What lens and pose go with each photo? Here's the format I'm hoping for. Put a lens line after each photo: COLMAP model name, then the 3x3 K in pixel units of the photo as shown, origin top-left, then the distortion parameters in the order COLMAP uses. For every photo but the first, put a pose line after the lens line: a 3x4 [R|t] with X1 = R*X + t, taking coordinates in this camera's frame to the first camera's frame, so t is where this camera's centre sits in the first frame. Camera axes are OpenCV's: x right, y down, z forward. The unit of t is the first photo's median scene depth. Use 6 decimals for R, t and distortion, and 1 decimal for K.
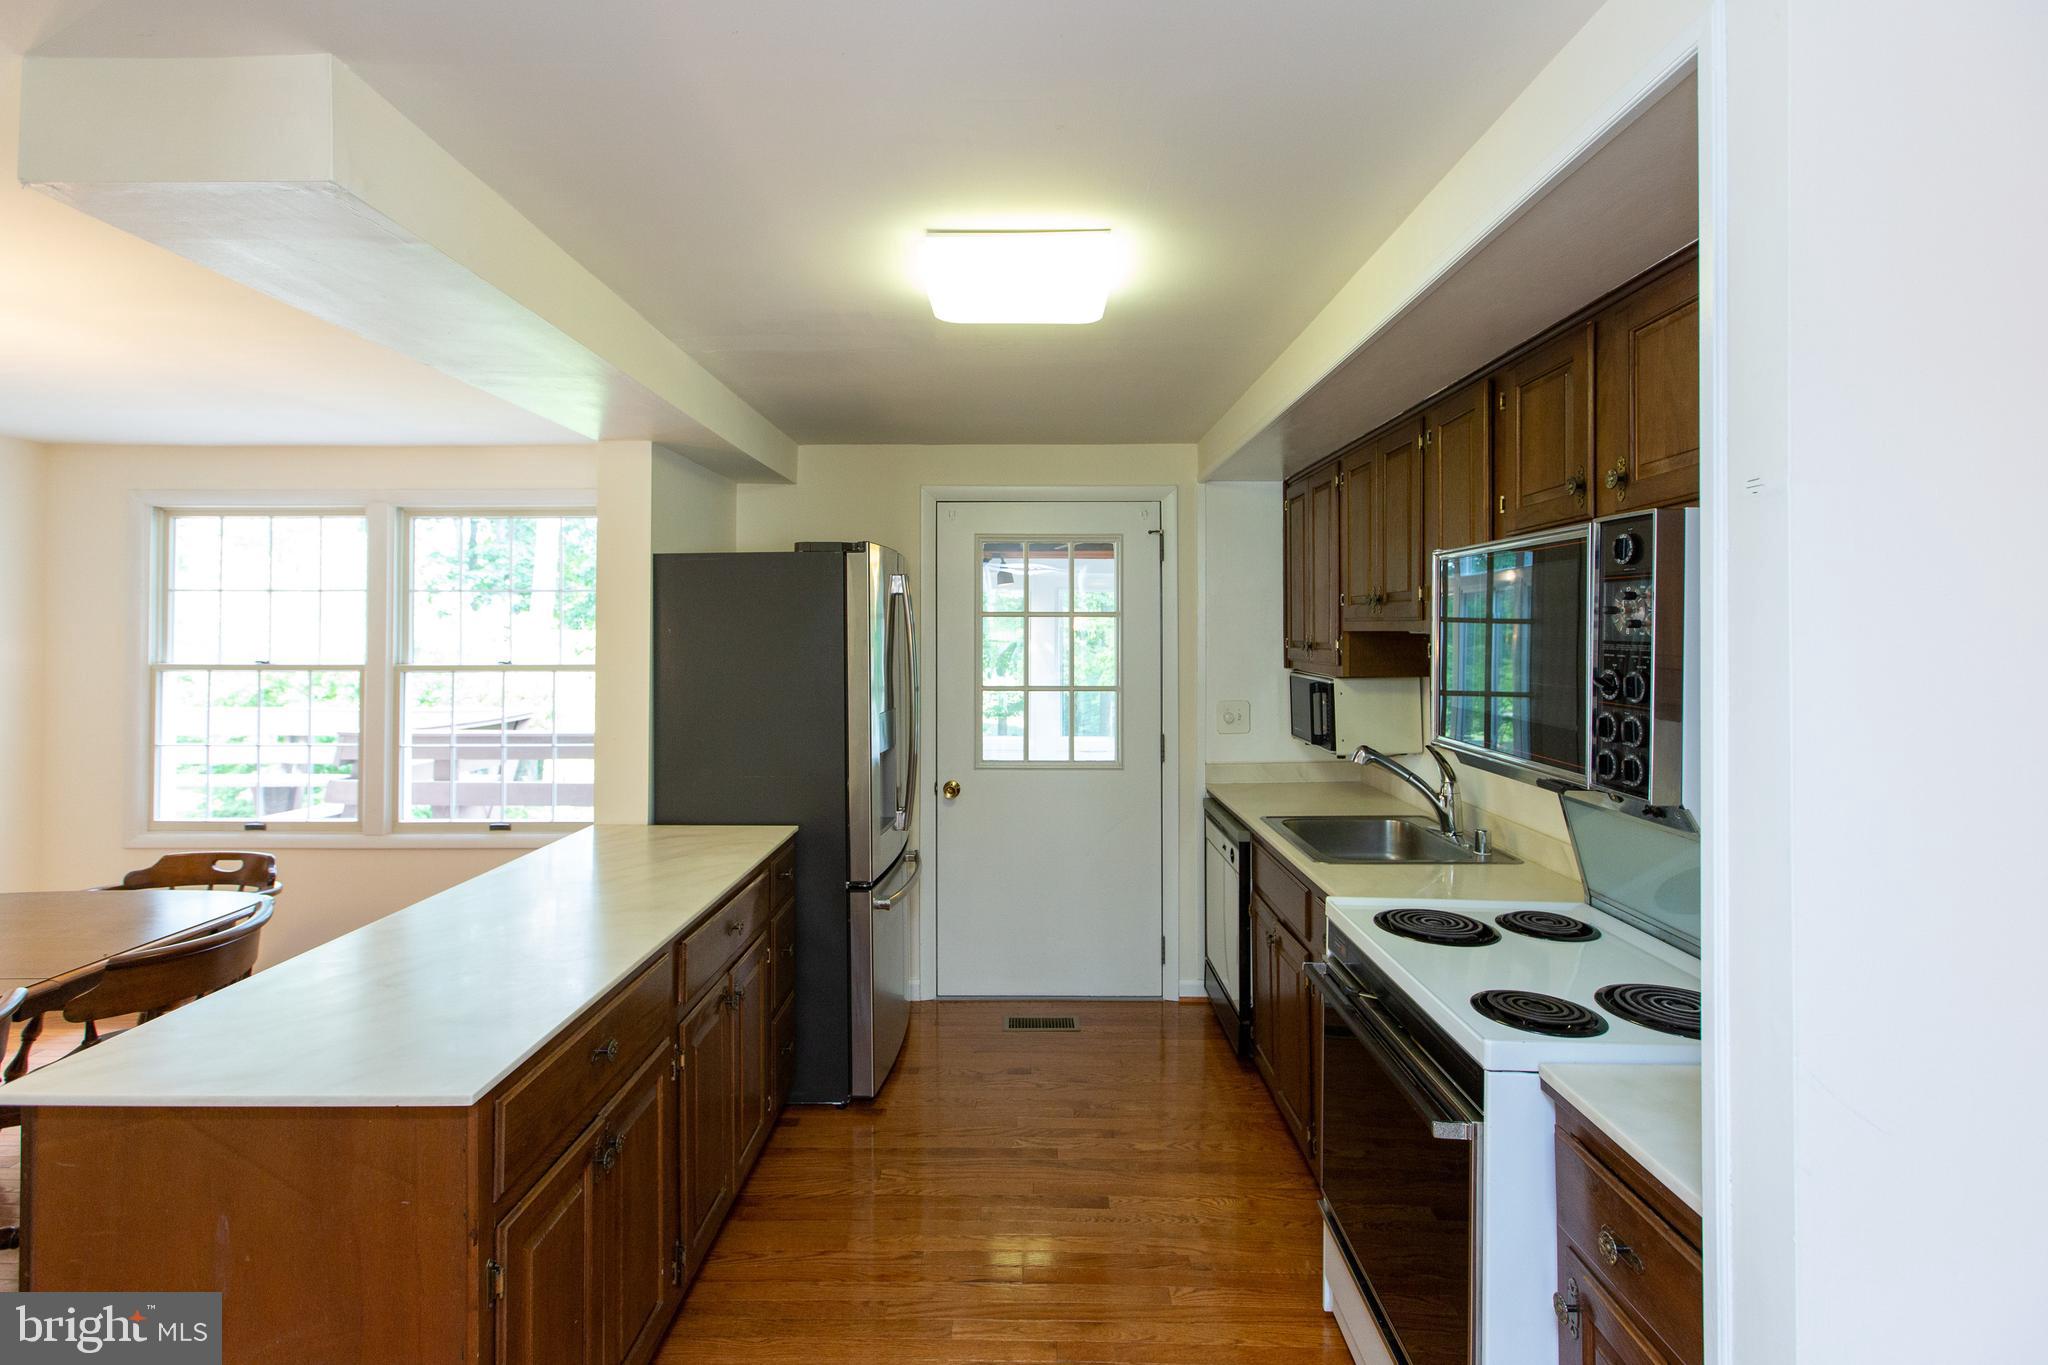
lens RADIAL K [[929.0, 0, 1047.1], [0, 929.0, 617.9], [0, 0, 1]] dist [-0.000434, -0.000824]
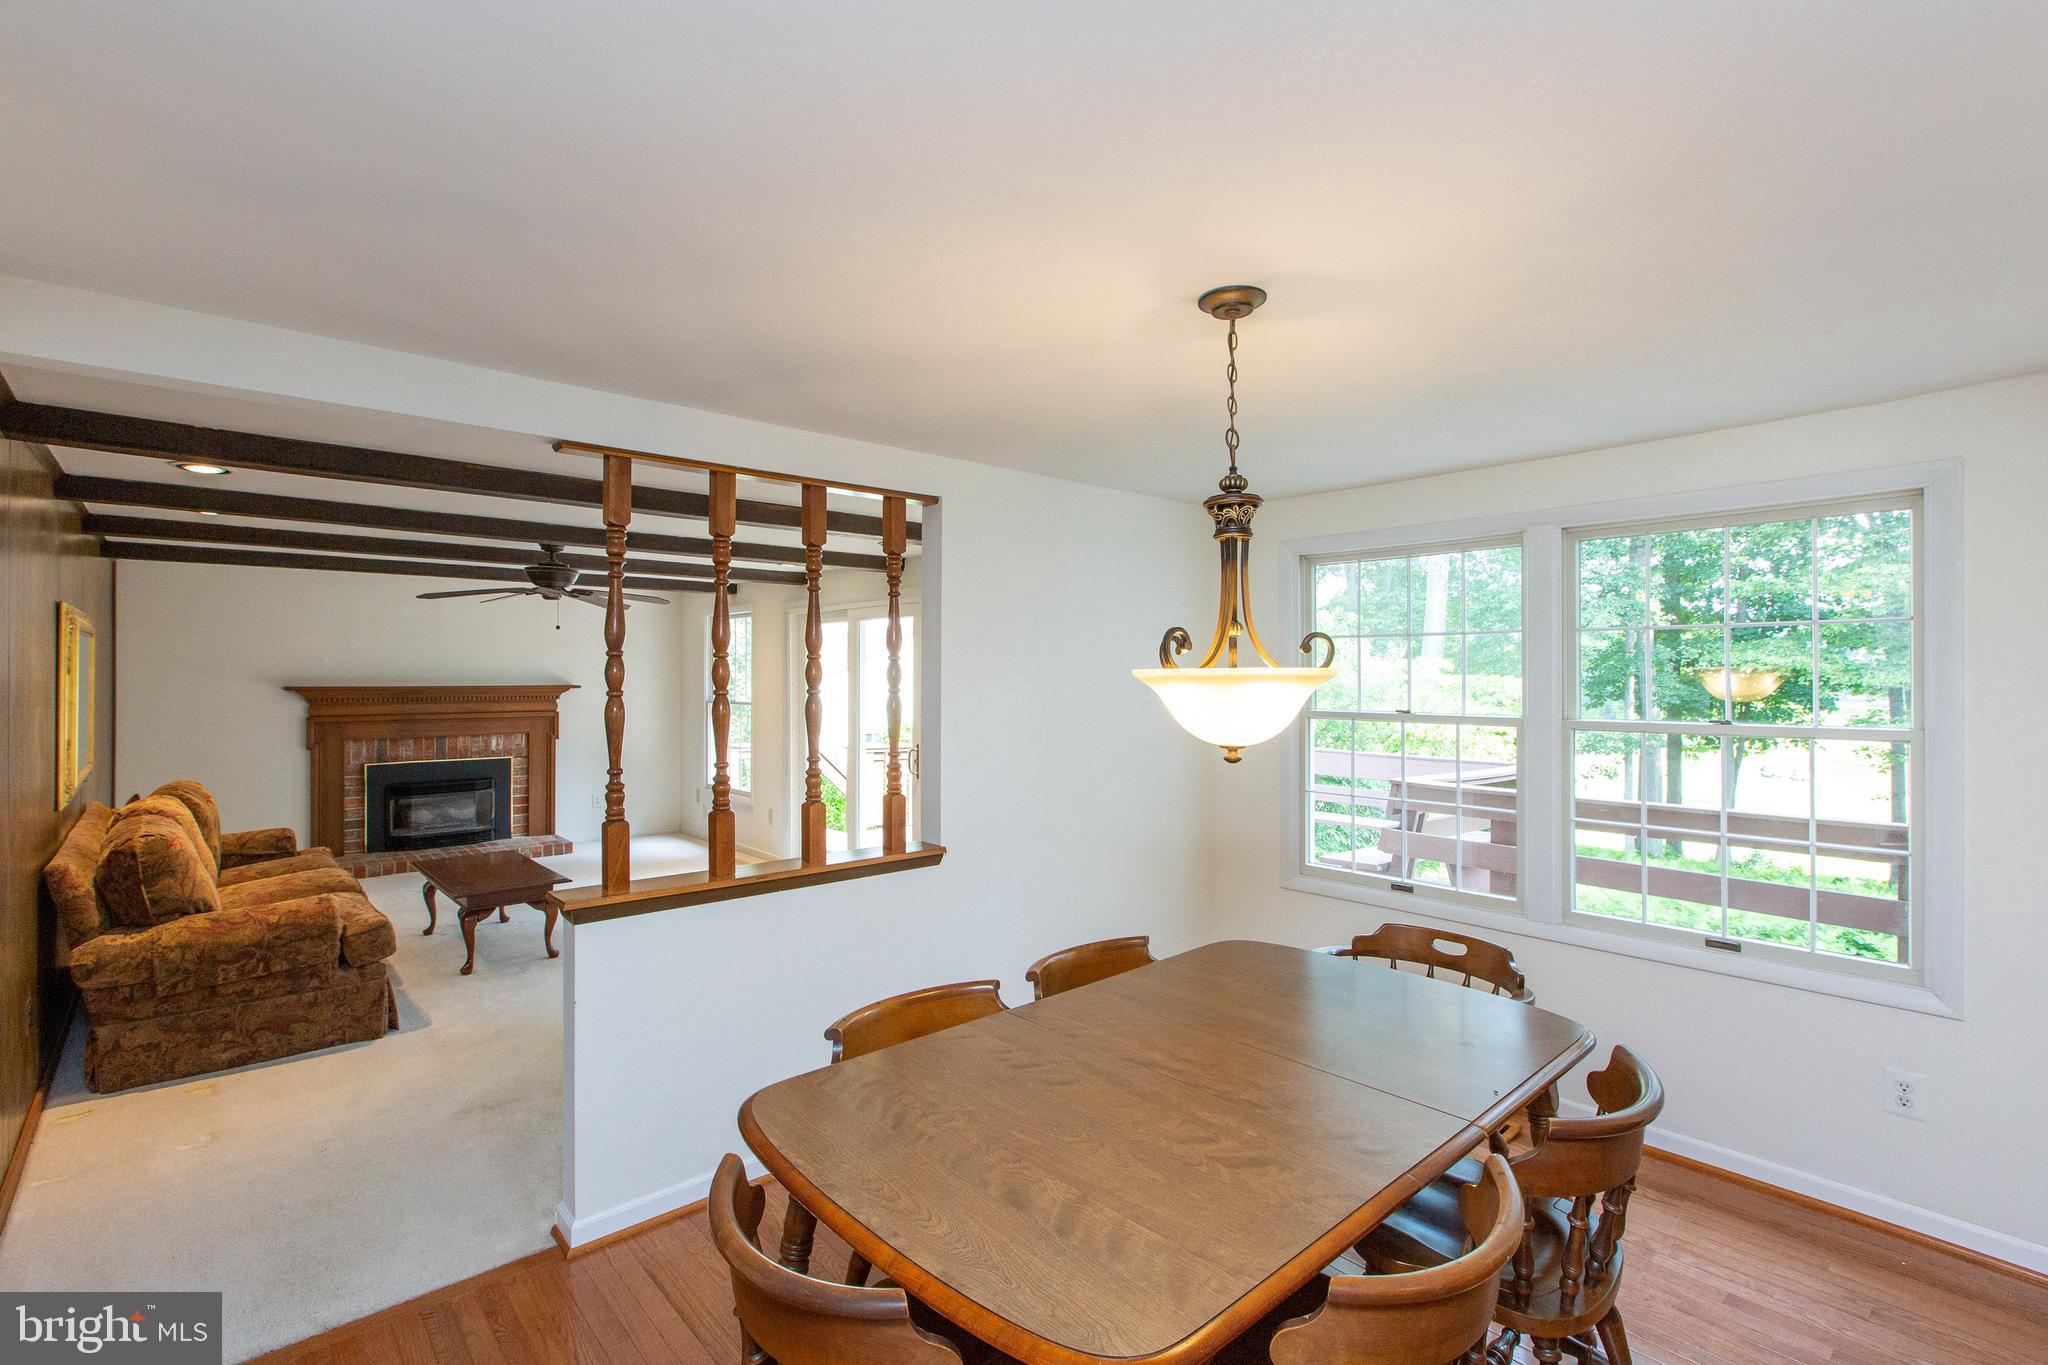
lens RADIAL K [[929.0, 0, 1019.0], [0, 929.0, 675.4], [0, 0, 1]] dist [-0.000434, -0.000824]
pose [[0.668031, 0.001440, -0.744132, -0.446355], [0.010334, 0.999884, 0.011212, -0.003062], [0.744061, -0.015180, 0.667939, 0.103815]]
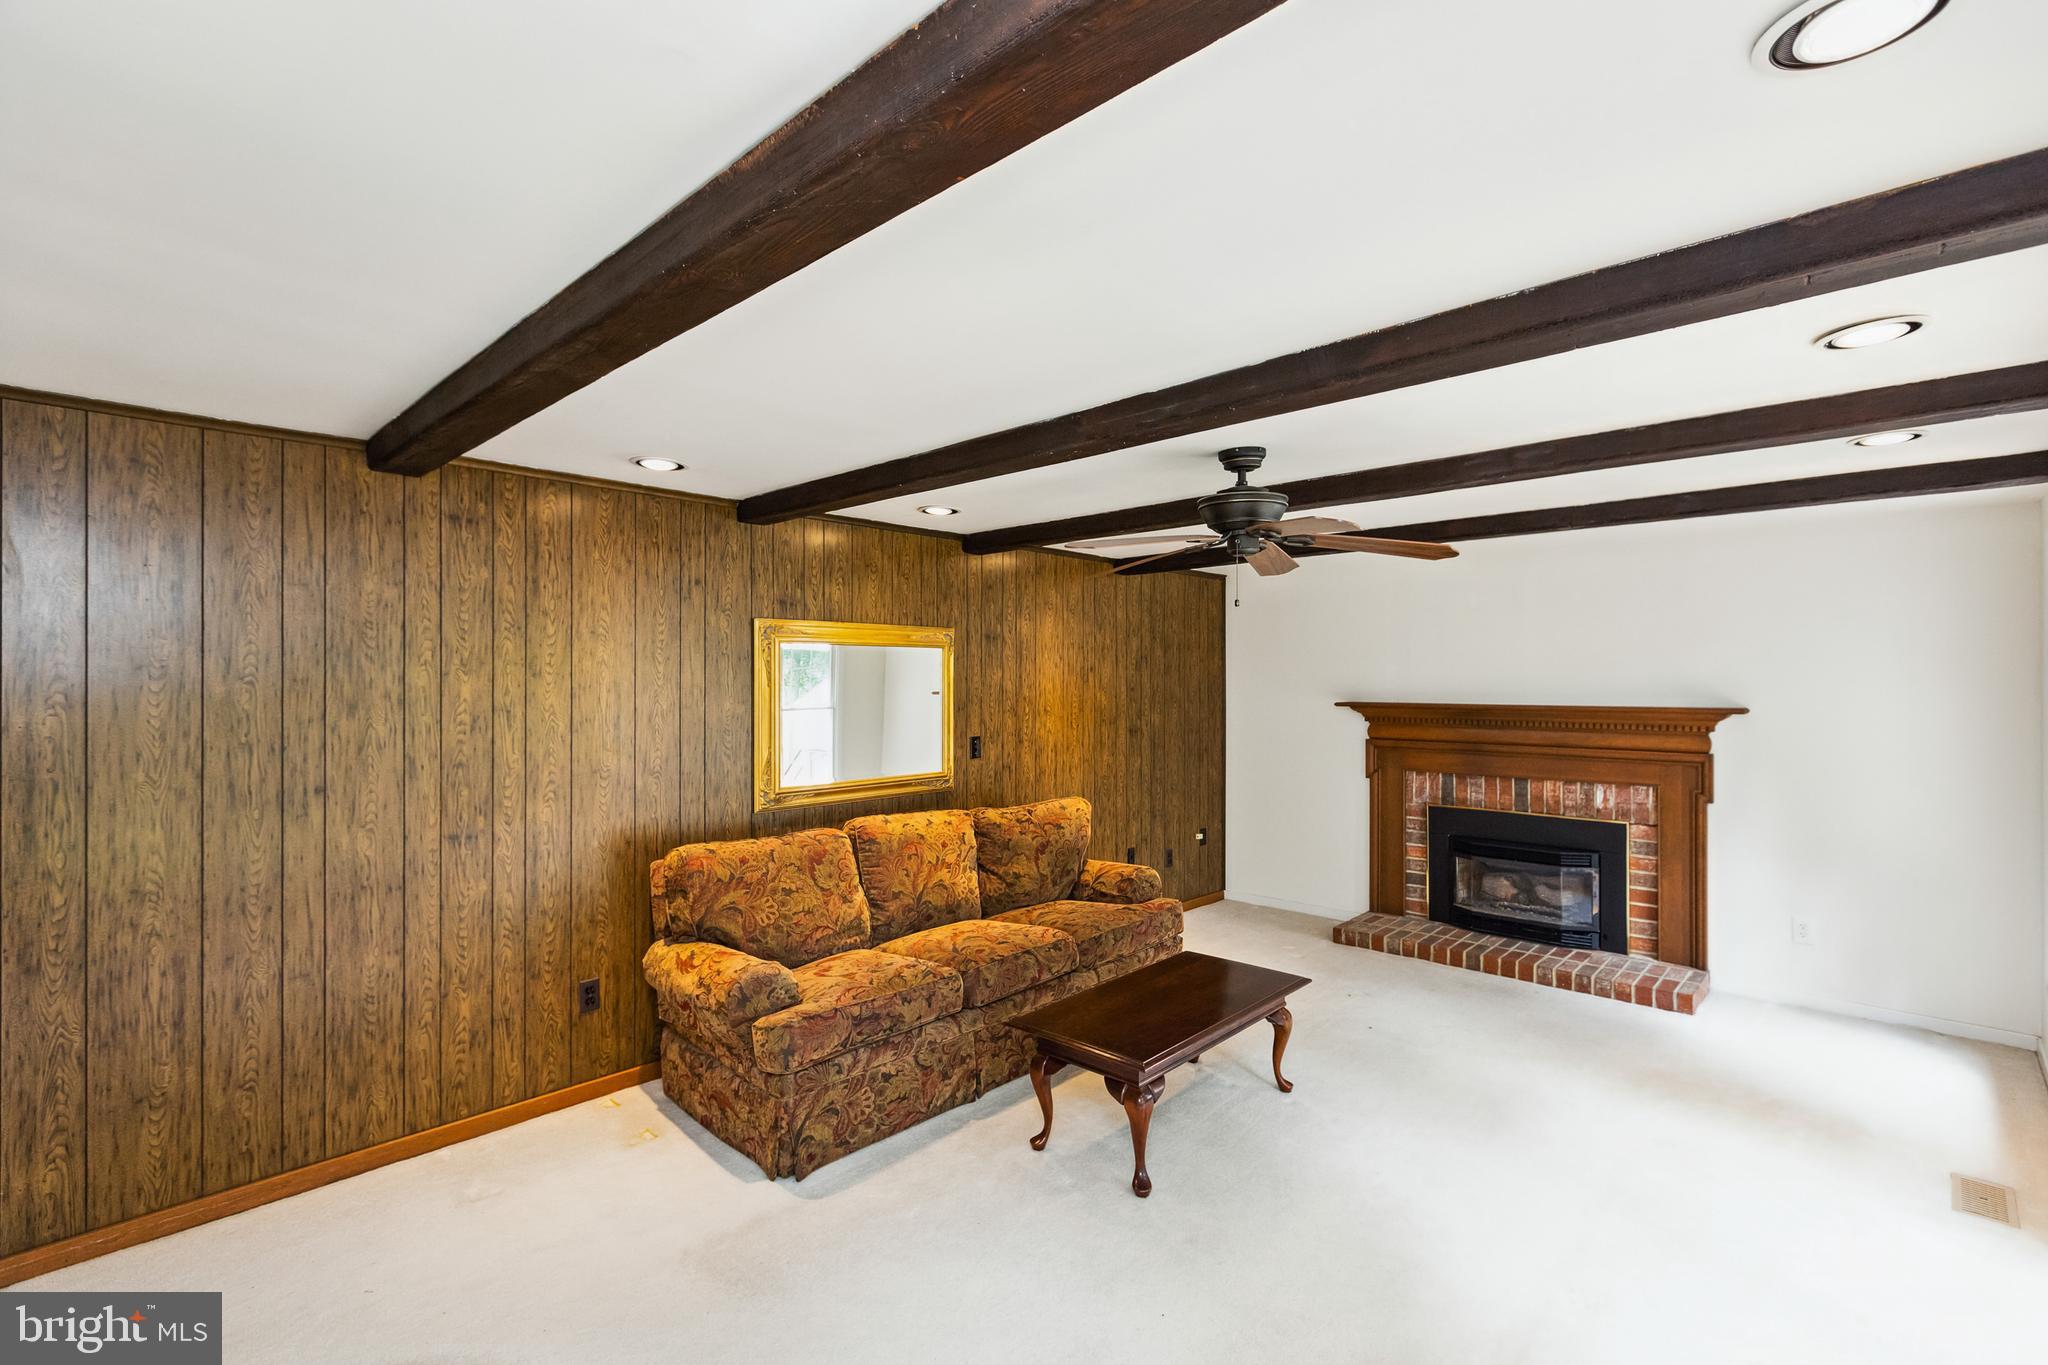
lens RADIAL K [[929.0, 0, 1036.6], [0, 929.0, 683.7], [0, 0, 1]] dist [-0.000434, -0.000824]
pose [[-0.686546, 0.000054, -0.727086, -1.295142], [0.008316, 0.999935, -0.007778, 0.003537], [0.727038, -0.011386, -0.686502, 0.959931]]
